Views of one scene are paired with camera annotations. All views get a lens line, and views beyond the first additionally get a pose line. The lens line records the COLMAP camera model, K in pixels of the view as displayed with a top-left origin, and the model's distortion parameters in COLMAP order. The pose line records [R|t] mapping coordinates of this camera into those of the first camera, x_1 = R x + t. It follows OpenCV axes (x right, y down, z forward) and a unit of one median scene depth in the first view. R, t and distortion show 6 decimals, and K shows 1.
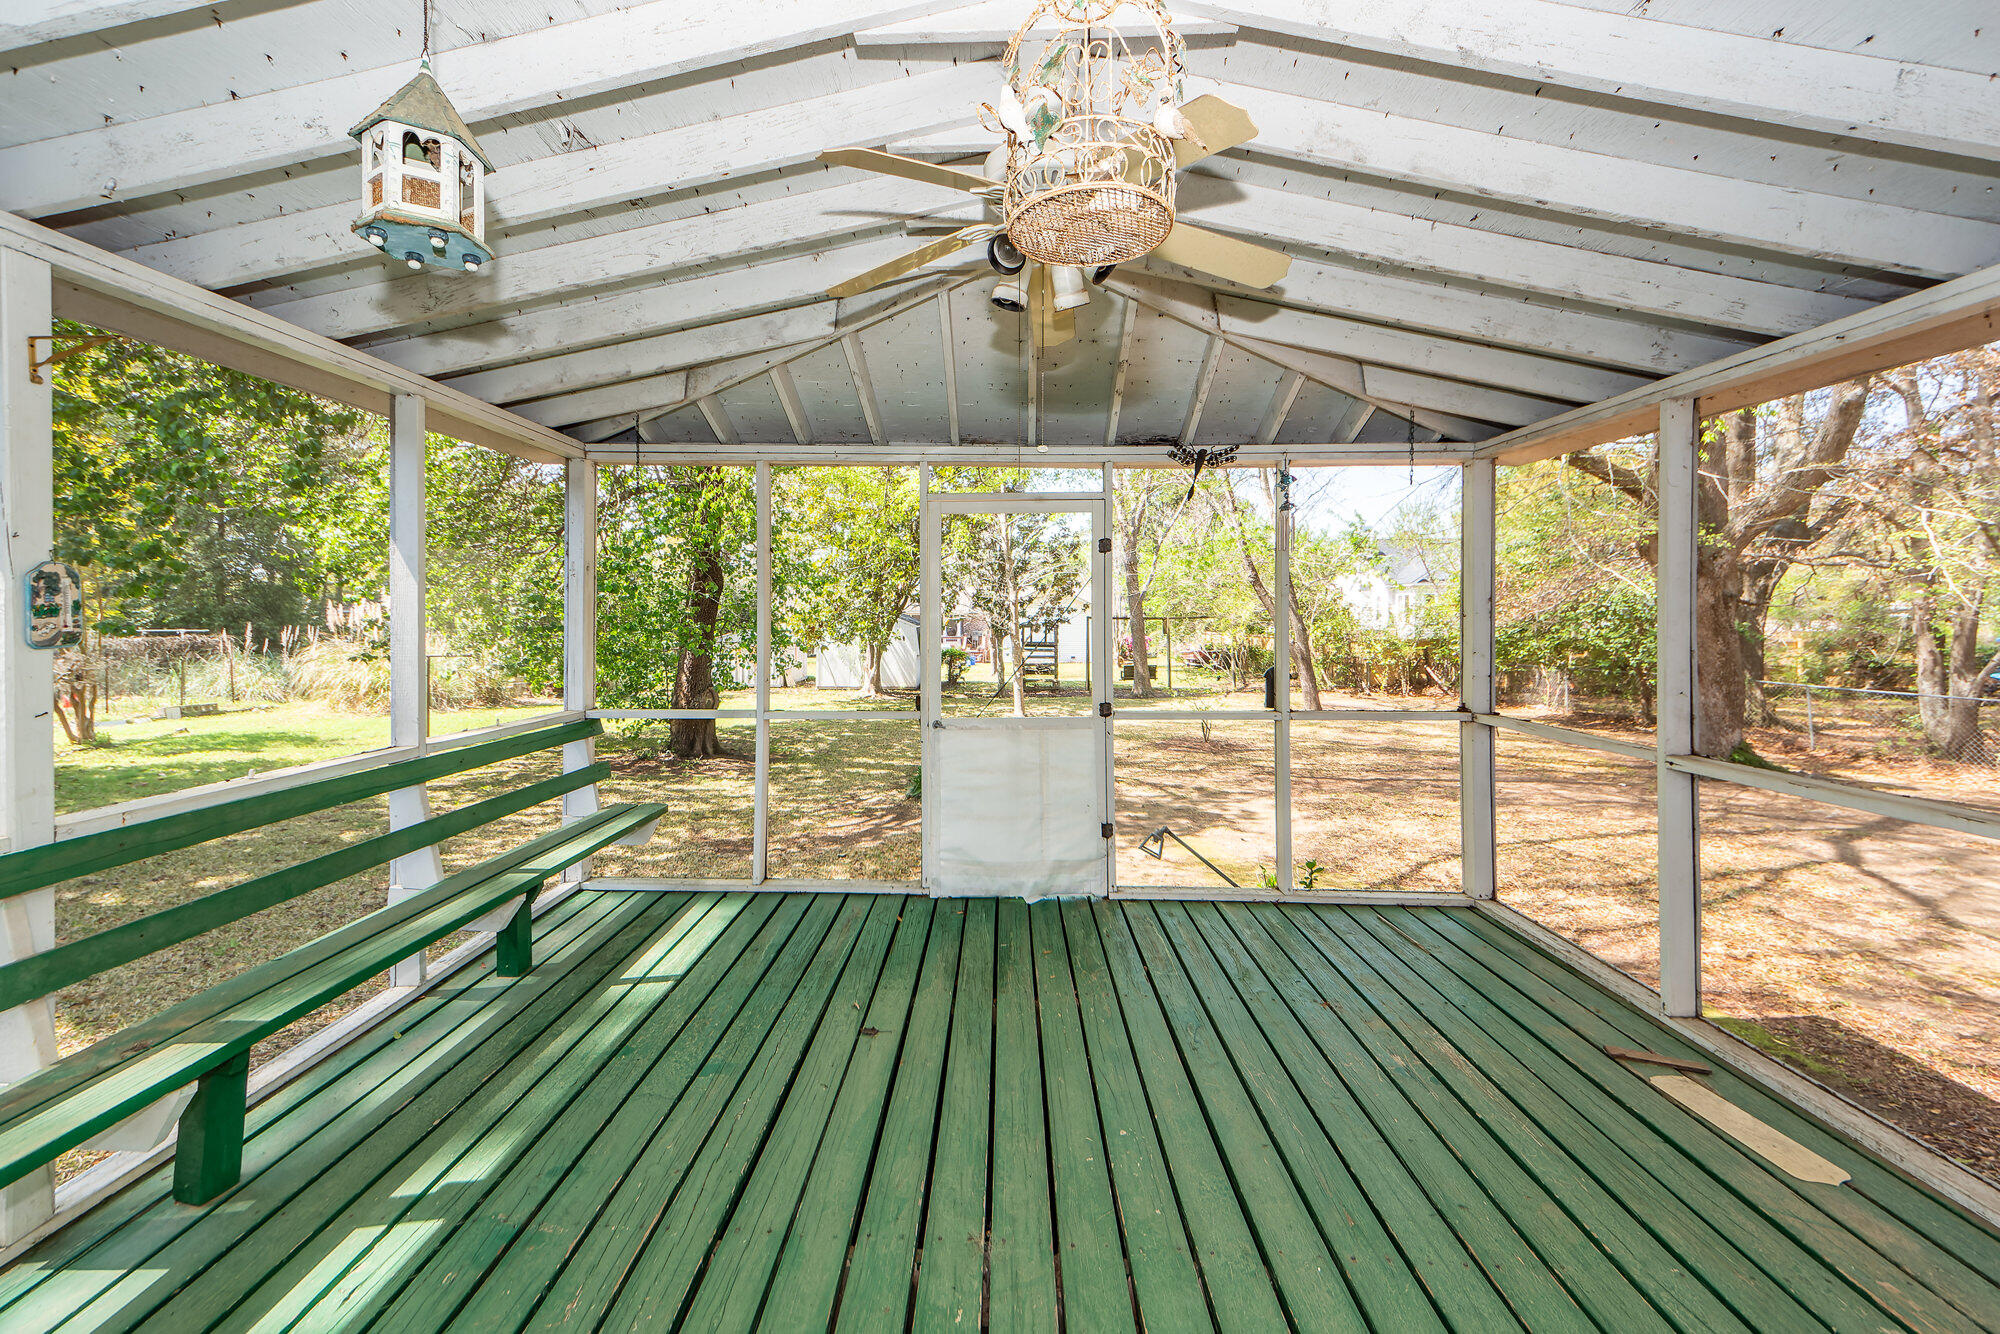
lens RADIAL K [[783.7, 0, 984.6], [0, 783.7, 594.3], [0, 0, 1]] dist [0.018250, -0.003851]
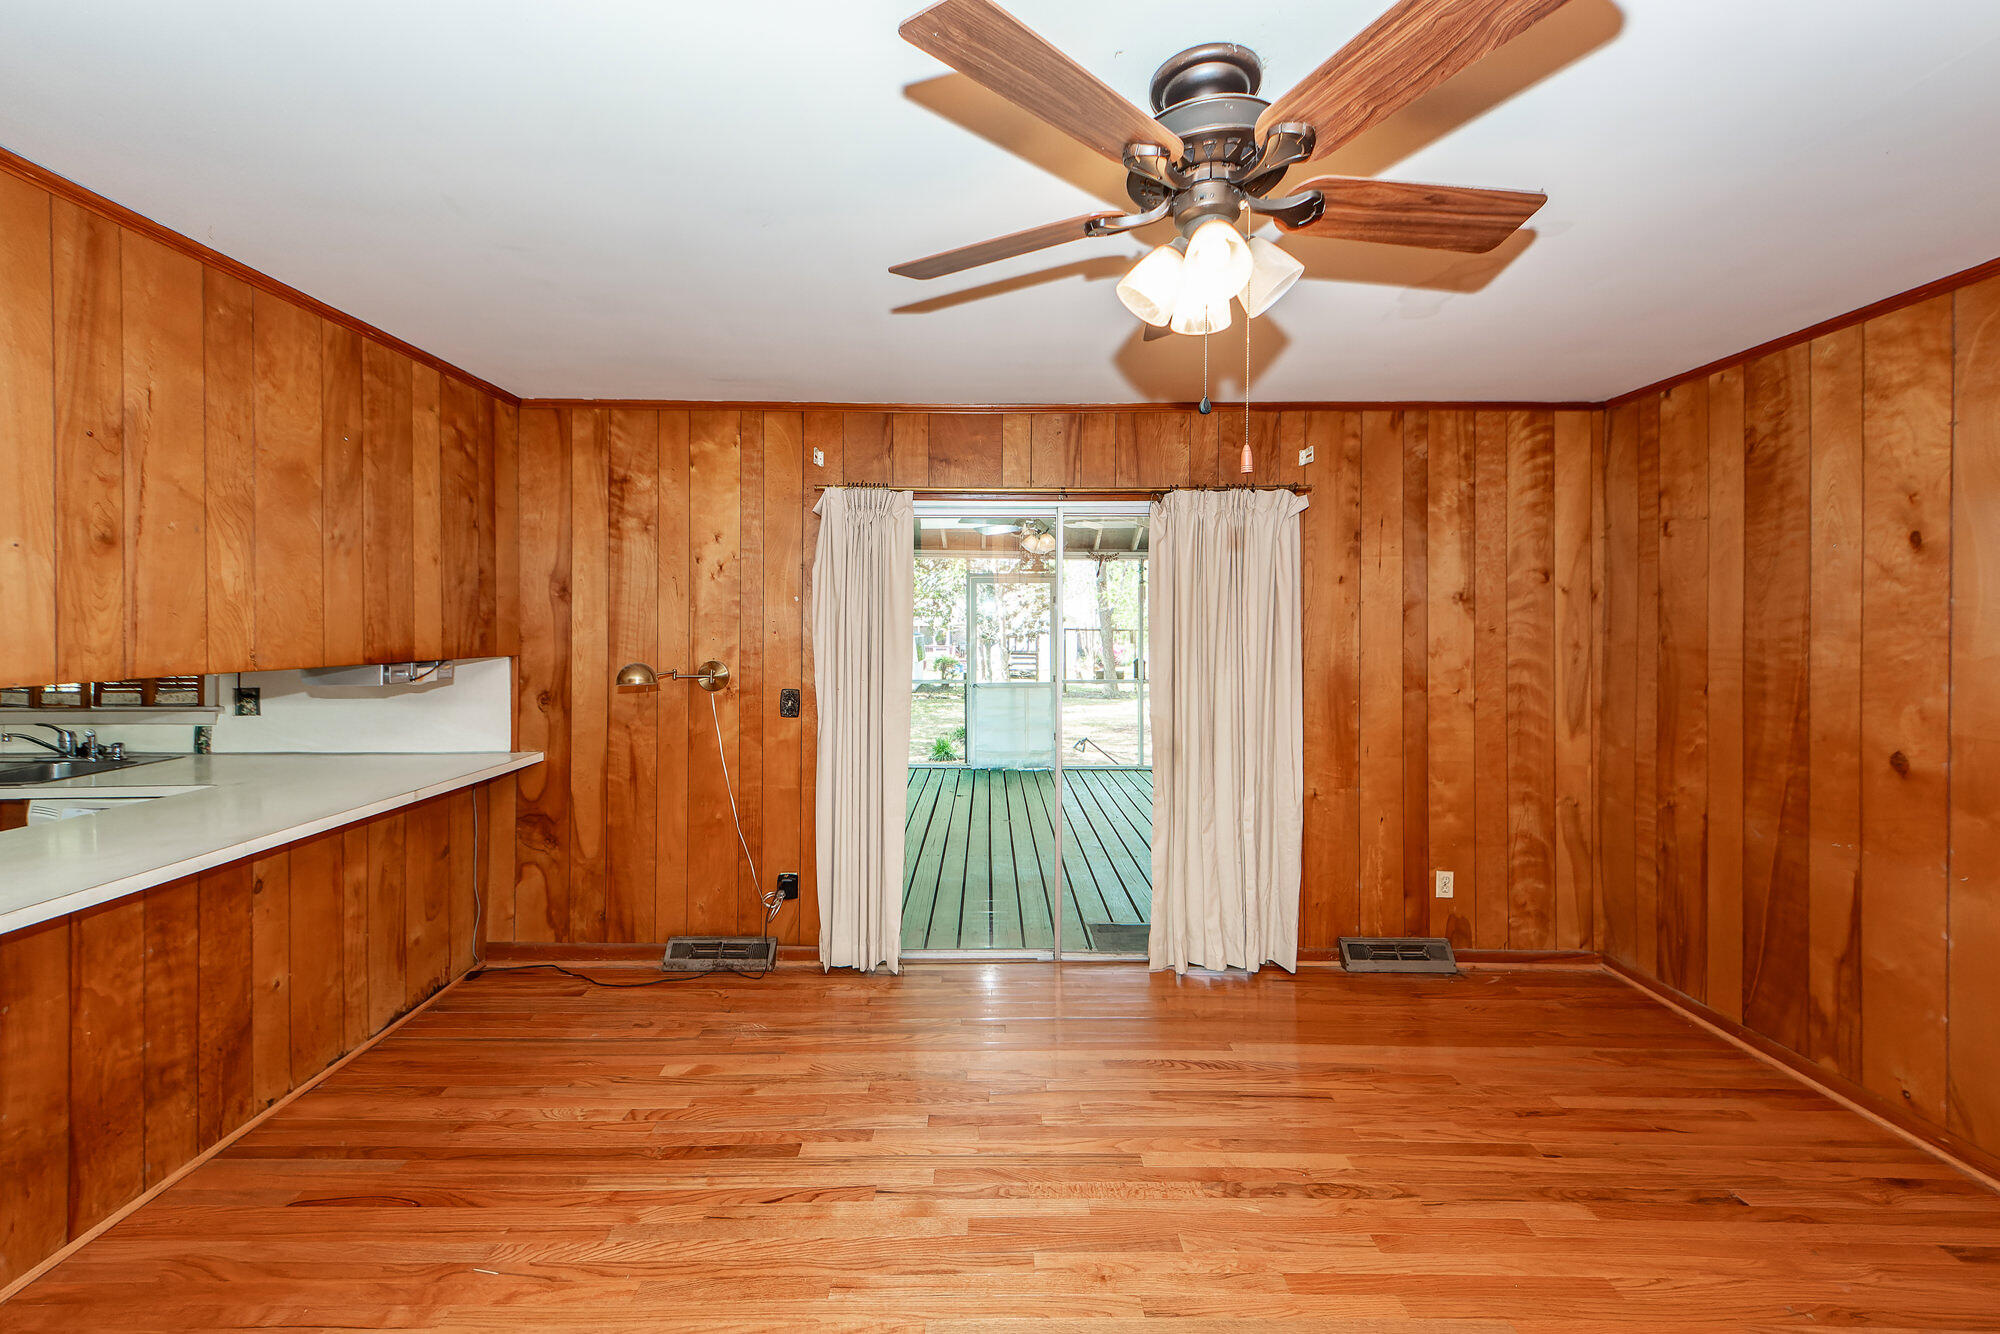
lens RADIAL K [[783.7, 0, 990.3], [0, 783.7, 626.2], [0, 0, 1]] dist [0.018250, -0.003851]
pose [[0.999579, 0.001903, 0.028969, -0.012422], [-0.002692, 0.999626, 0.027214, -0.006806], [-0.028906, -0.027280, 0.999210, -0.163308]]
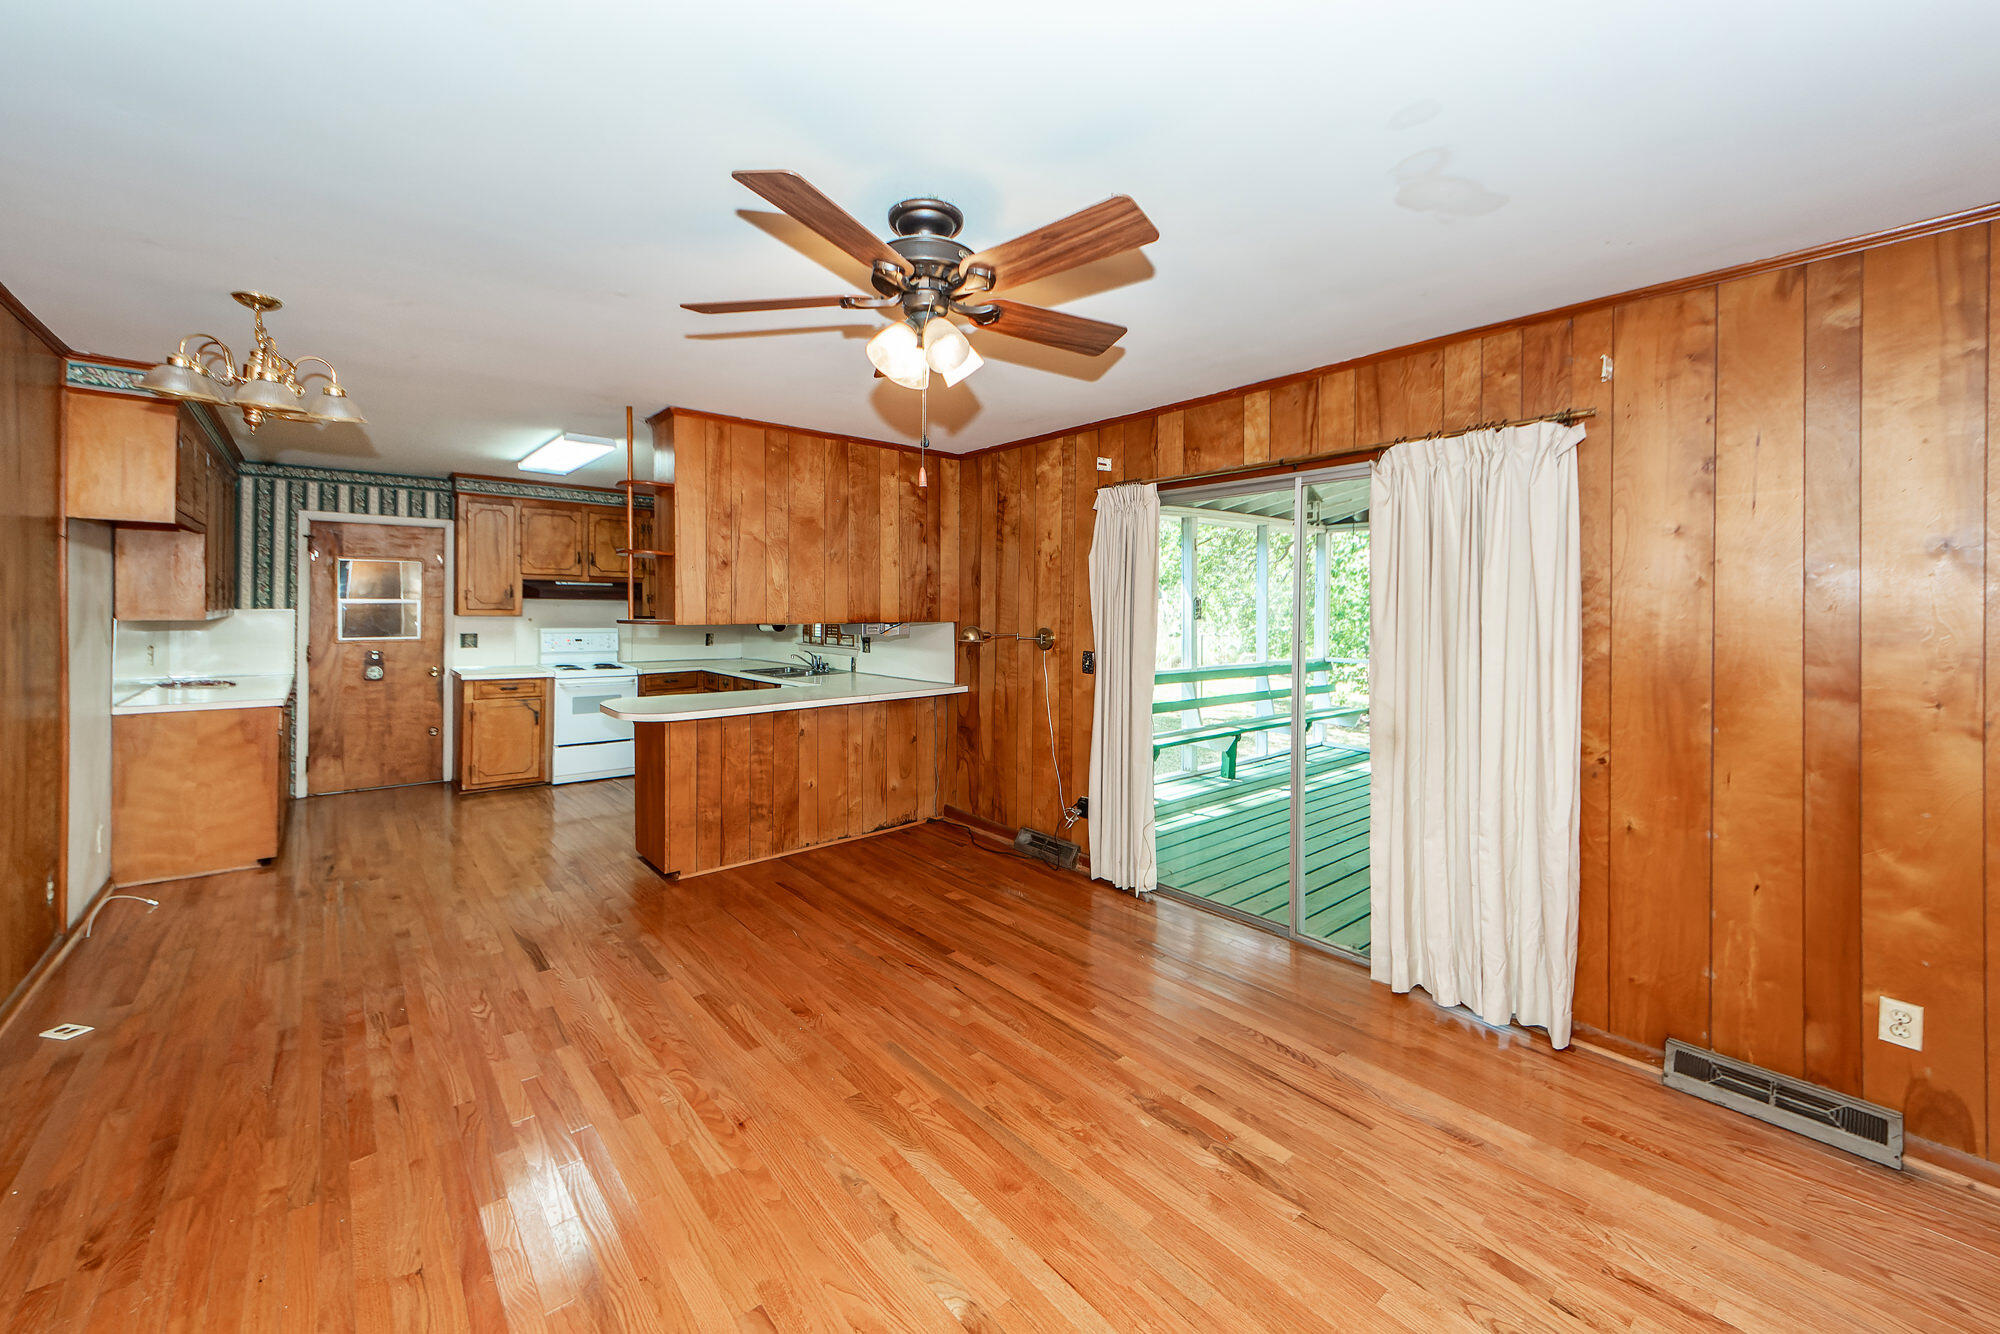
lens RADIAL K [[783.7, 0, 988.1], [0, 783.7, 606.3], [0, 0, 1]] dist [0.018250, -0.003851]
pose [[0.661286, 0.001681, -0.750132, 0.064505], [0.016778, 0.999714, 0.017031, -0.005392], [0.749947, -0.023849, 0.661068, -0.156476]]
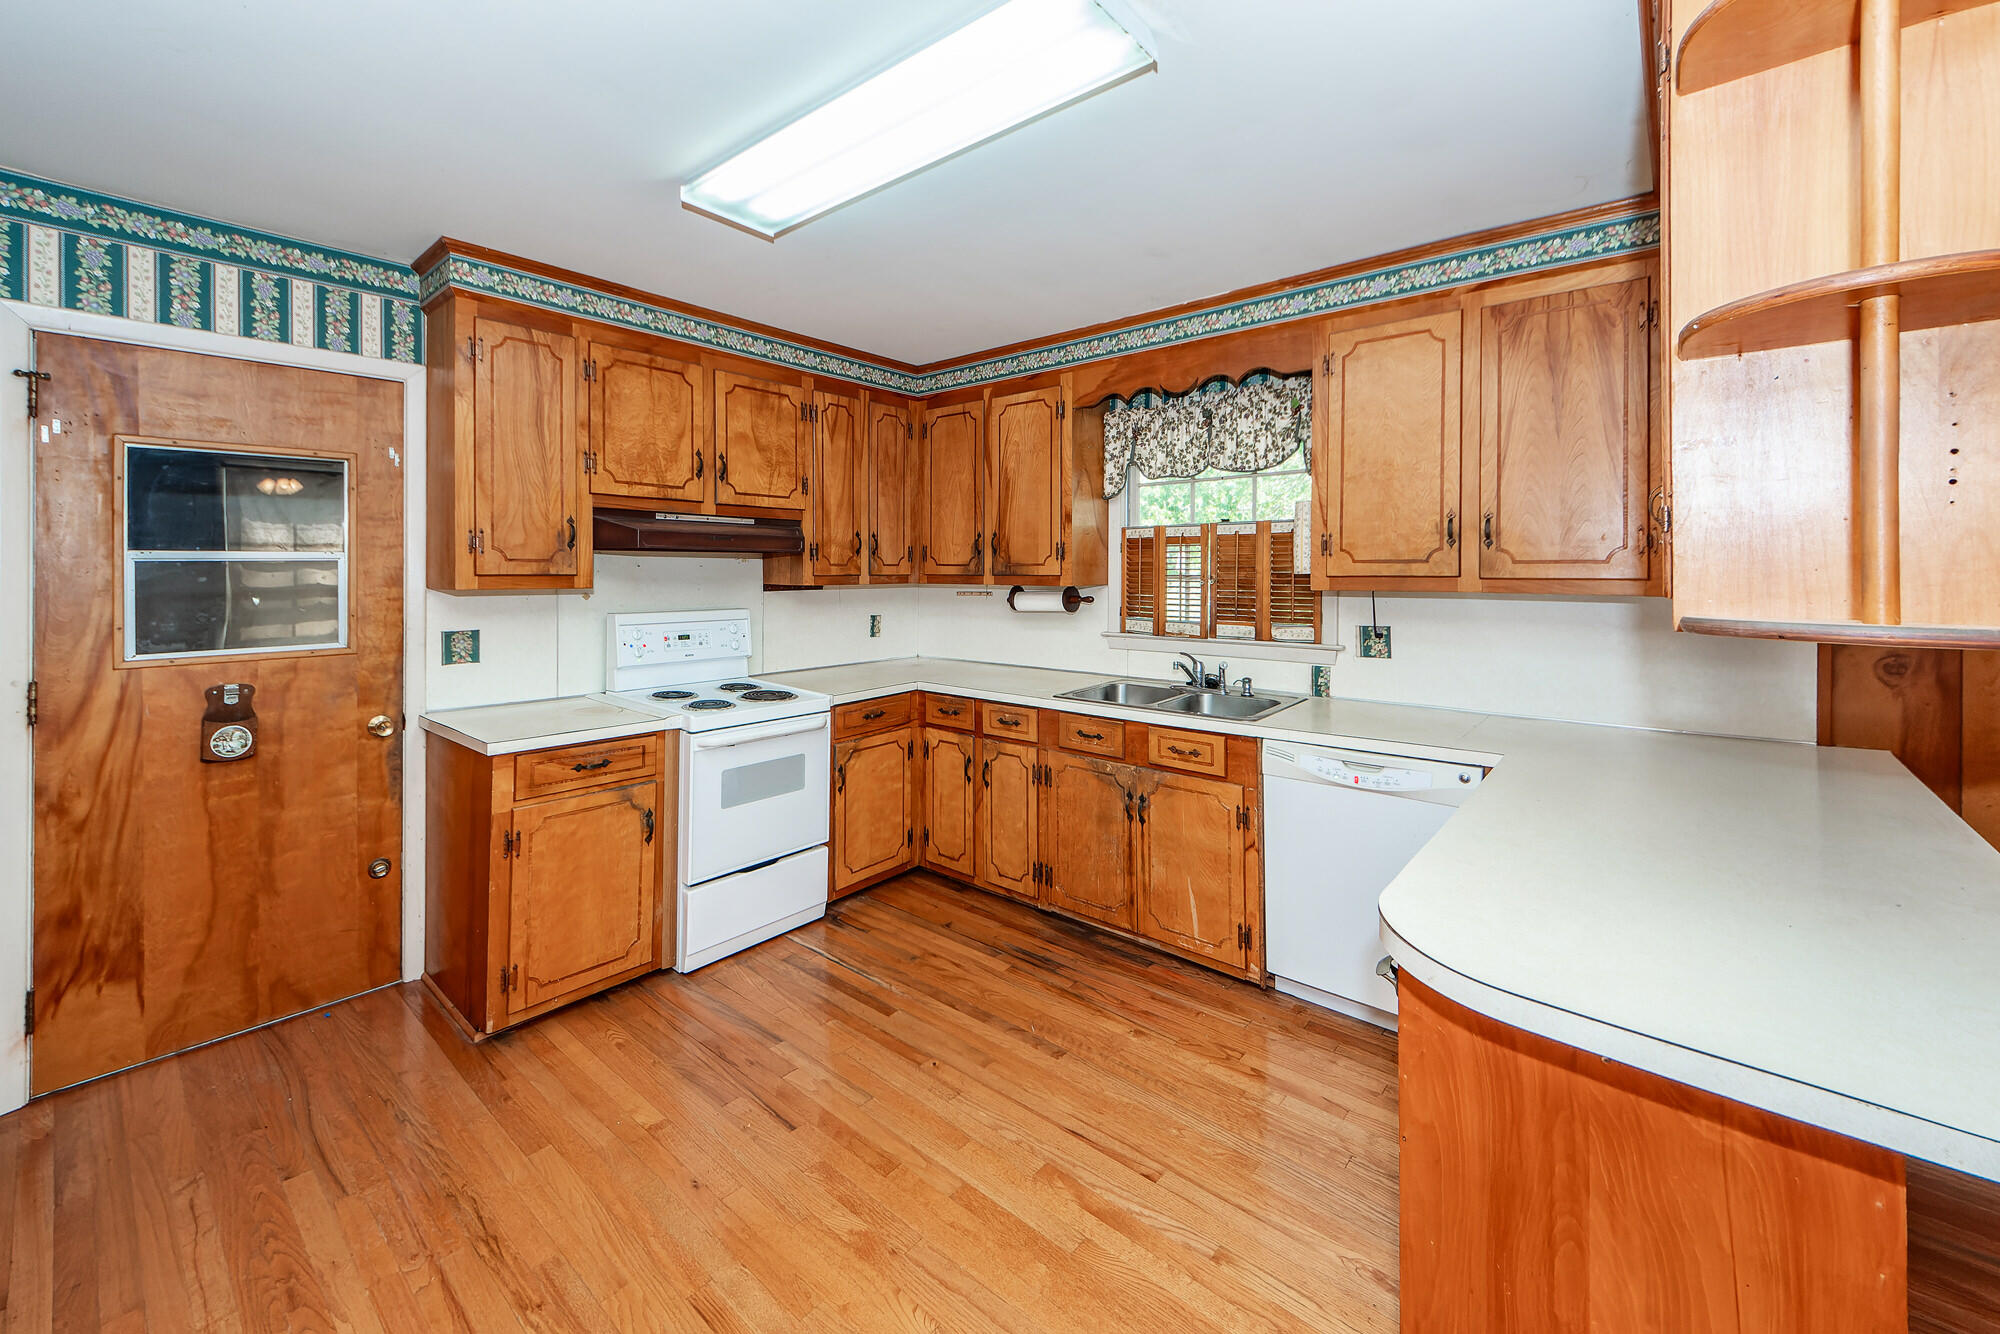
lens RADIAL K [[783.7, 0, 948.1], [0, 783.7, 563.1], [0, 0, 1]] dist [0.018250, -0.003851]
pose [[0.763810, -0.005153, -0.645420, -0.100668], [0.022126, 0.999589, 0.018205, -0.005164], [0.645061, -0.028186, 0.763611, -0.154336]]
